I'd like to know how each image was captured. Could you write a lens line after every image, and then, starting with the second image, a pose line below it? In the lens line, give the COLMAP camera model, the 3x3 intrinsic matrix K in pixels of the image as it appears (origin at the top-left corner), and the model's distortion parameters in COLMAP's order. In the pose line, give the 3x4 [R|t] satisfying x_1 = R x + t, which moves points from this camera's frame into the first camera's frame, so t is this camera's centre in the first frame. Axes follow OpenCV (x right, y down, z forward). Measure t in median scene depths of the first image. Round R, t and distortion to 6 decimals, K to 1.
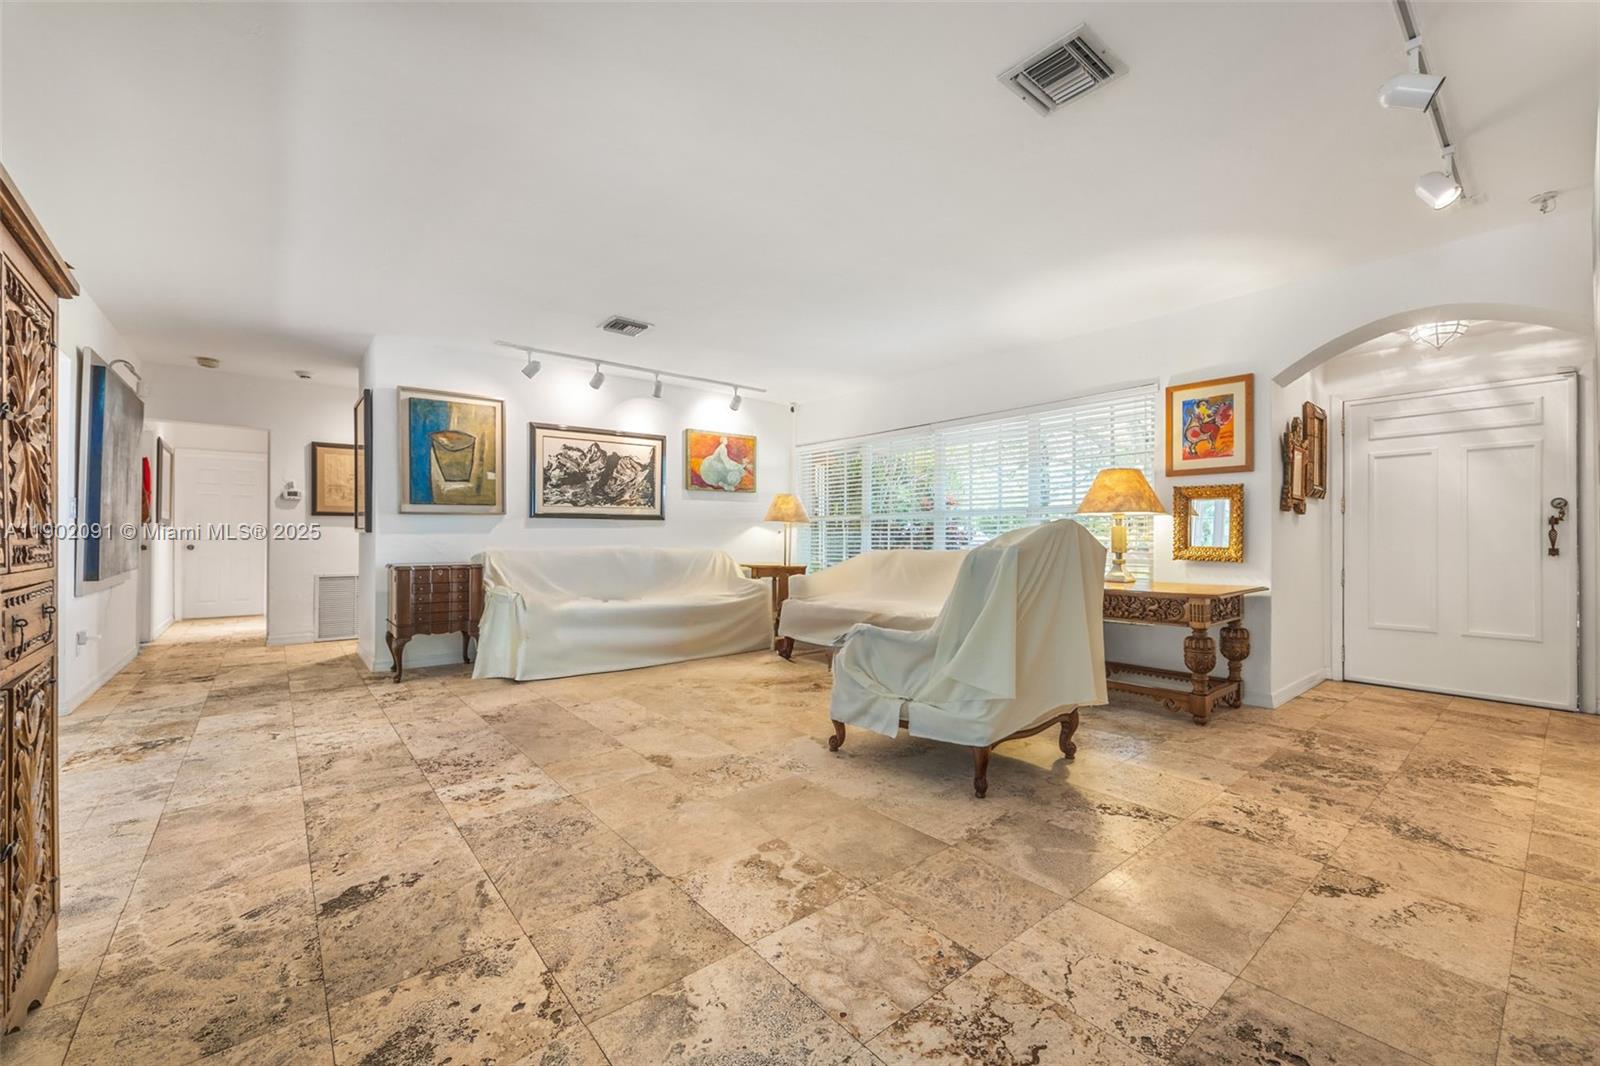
lens RADIAL K [[655.8, 0, 805.8], [0, 655.8, 531.9], [0, 0, 1]] dist [-0.007036, 0.000556]
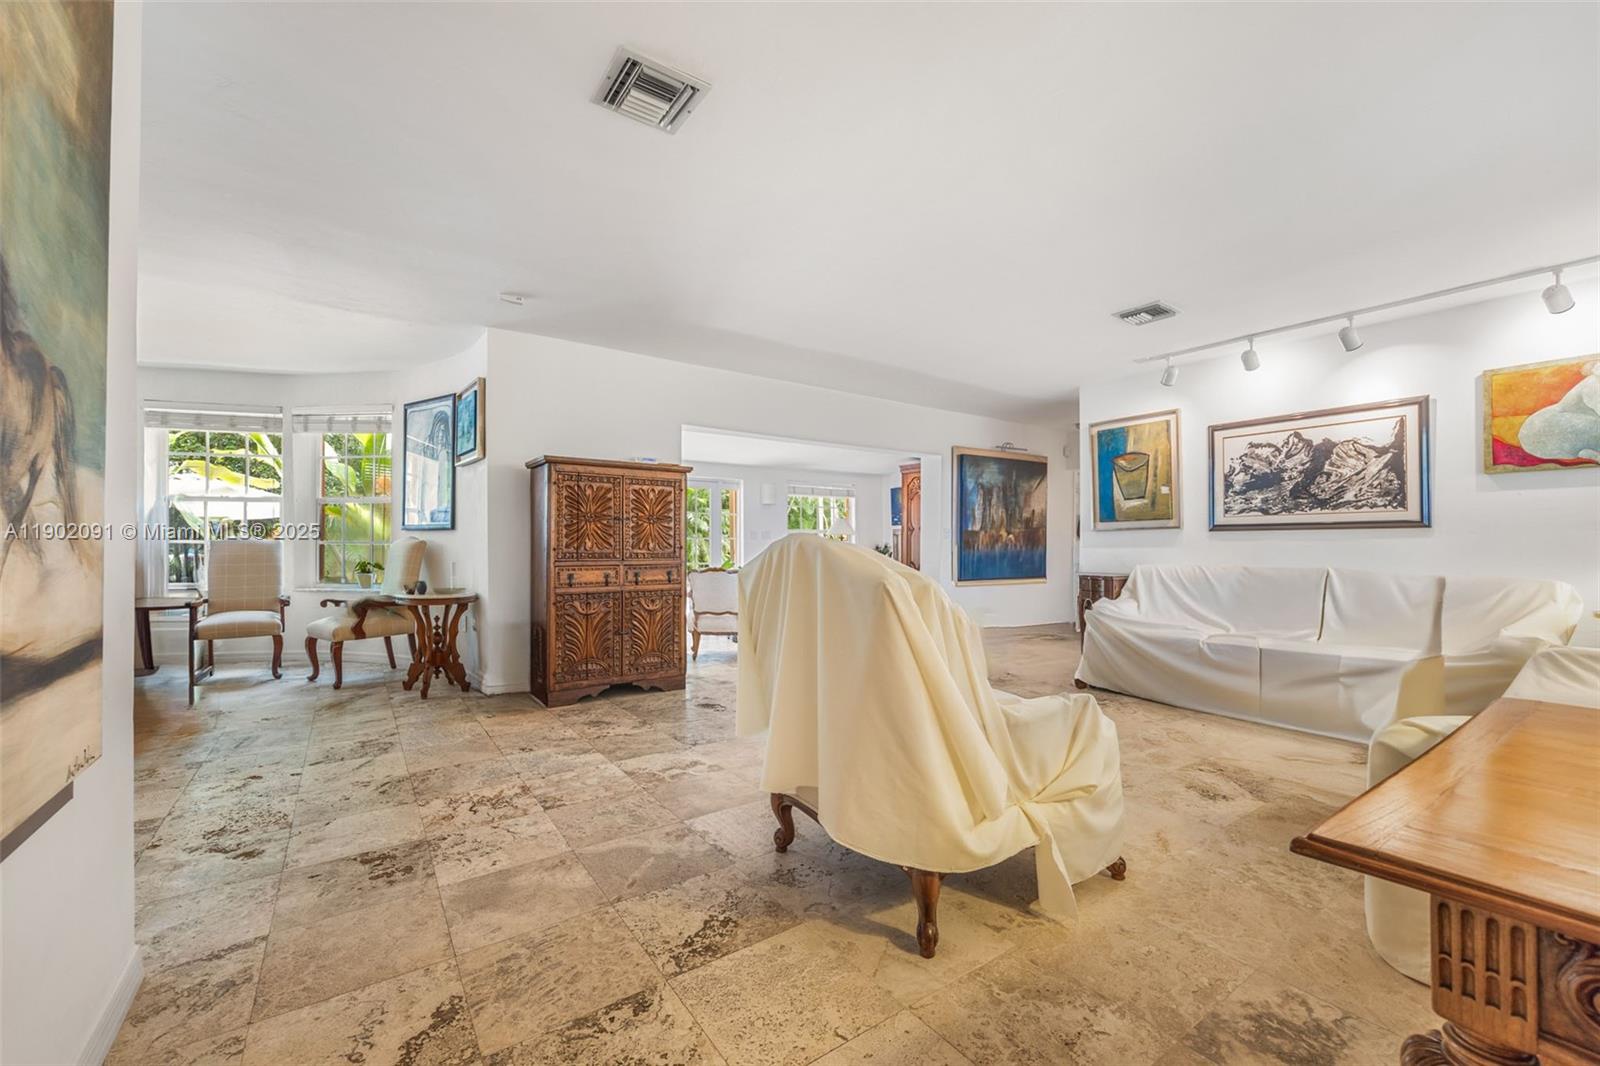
lens RADIAL K [[655.8, 0, 806.2], [0, 655.8, 538.2], [0, 0, 1]] dist [-0.007036, 0.000556]
pose [[-0.091683, -0.009544, -0.995743, 0.589238], [0.004421, 0.999940, -0.009991, -0.004860], [0.995778, -0.005318, -0.091635, 0.572547]]
